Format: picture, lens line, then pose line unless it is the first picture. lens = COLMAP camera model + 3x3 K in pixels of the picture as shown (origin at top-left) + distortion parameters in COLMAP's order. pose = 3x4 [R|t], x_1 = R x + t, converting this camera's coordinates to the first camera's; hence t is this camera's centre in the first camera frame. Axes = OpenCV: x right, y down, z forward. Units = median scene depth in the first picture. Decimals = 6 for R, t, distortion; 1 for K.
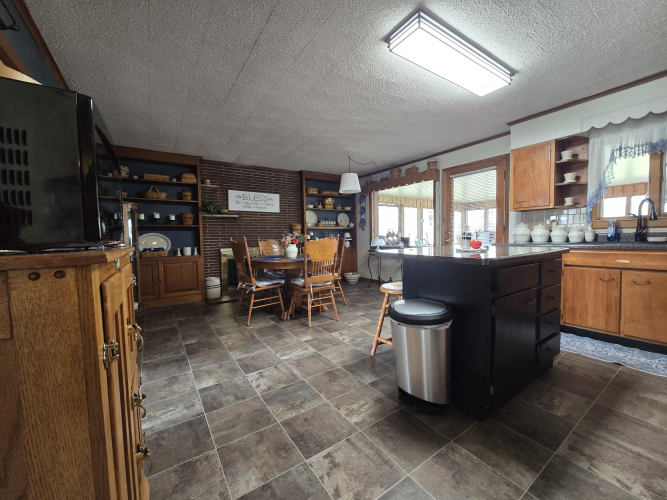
lens RADIAL K [[272.5, 0, 343.3], [0, 272.5, 254.0], [0, 0, 1]] dist [-0.006320, -0.000083]
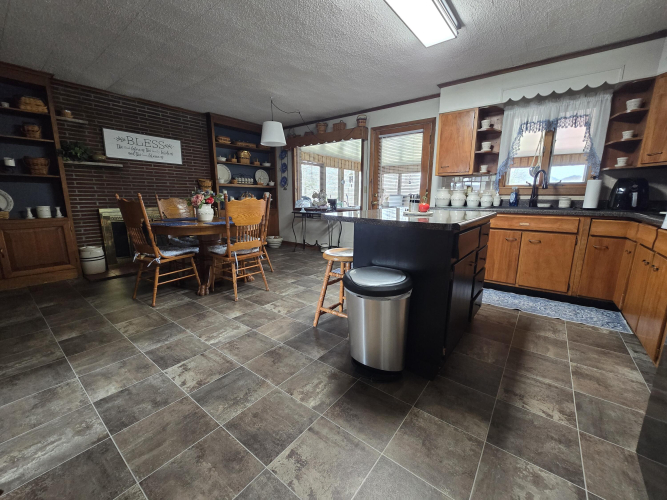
lens RADIAL K [[272.5, 0, 342.4], [0, 272.5, 252.4], [0, 0, 1]] dist [-0.006320, -0.000083]
pose [[0.951483, -0.037616, 0.305392, -0.077137], [-0.003881, 0.990954, 0.134148, -0.005451], [-0.307676, -0.128825, 0.942730, 0.117699]]
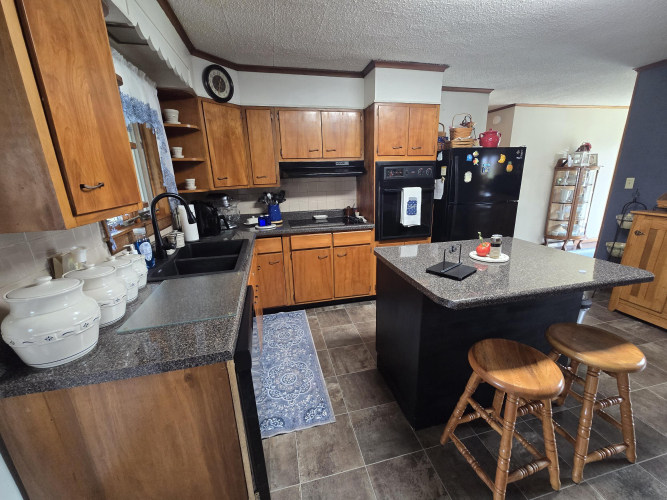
lens RADIAL K [[272.5, 0, 335.8], [0, 272.5, 247.9], [0, 0, 1]] dist [-0.006320, -0.000083]
pose [[-0.928729, -0.054885, 0.366675, 0.500992], [0.067863, 0.947110, 0.313653, -0.275228], [-0.364496, 0.316182, -0.875883, 1.560464]]
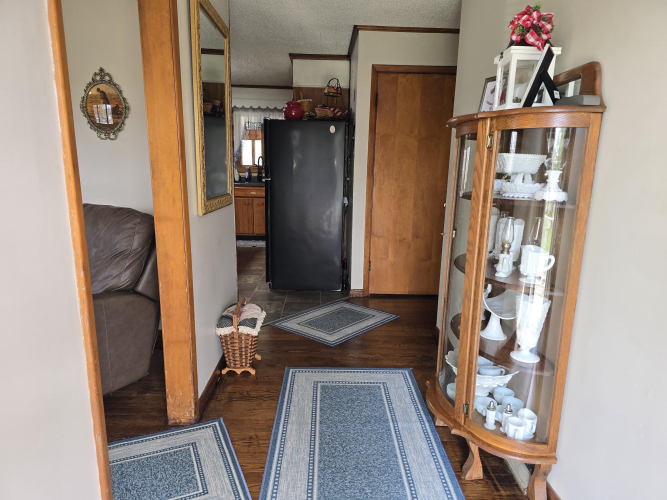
lens RADIAL K [[445.2, 0, 333.5], [0, 445.2, 252.4], [0, 0, 1]] dist [0.045492, -0.038954]
pose [[0.552787, -0.143624, 0.820852, -1.195163], [0.018014, 0.986865, 0.160540, -0.051890], [-0.833128, -0.073958, 0.548114, -1.130884]]
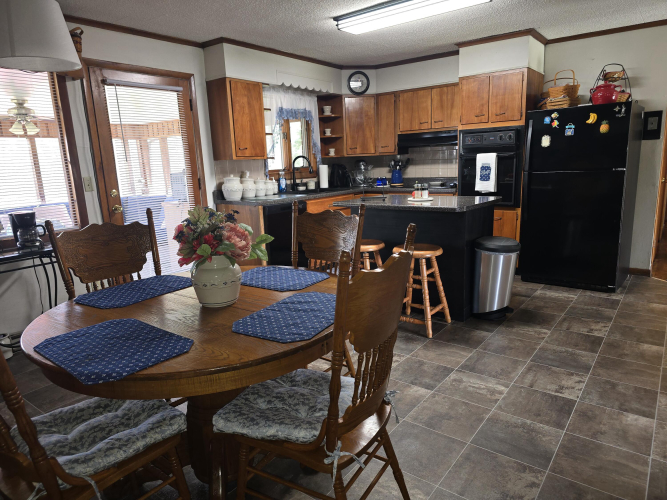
lens RADIAL K [[445.2, 0, 334.3], [0, 445.2, 255.3], [0, 0, 1]] dist [0.045492, -0.038954]
pose [[-0.299649, -0.166470, 0.939414, -1.013029], [0.103097, 0.973243, 0.205350, -0.174255], [-0.948463, 0.158384, -0.274469, 1.576219]]
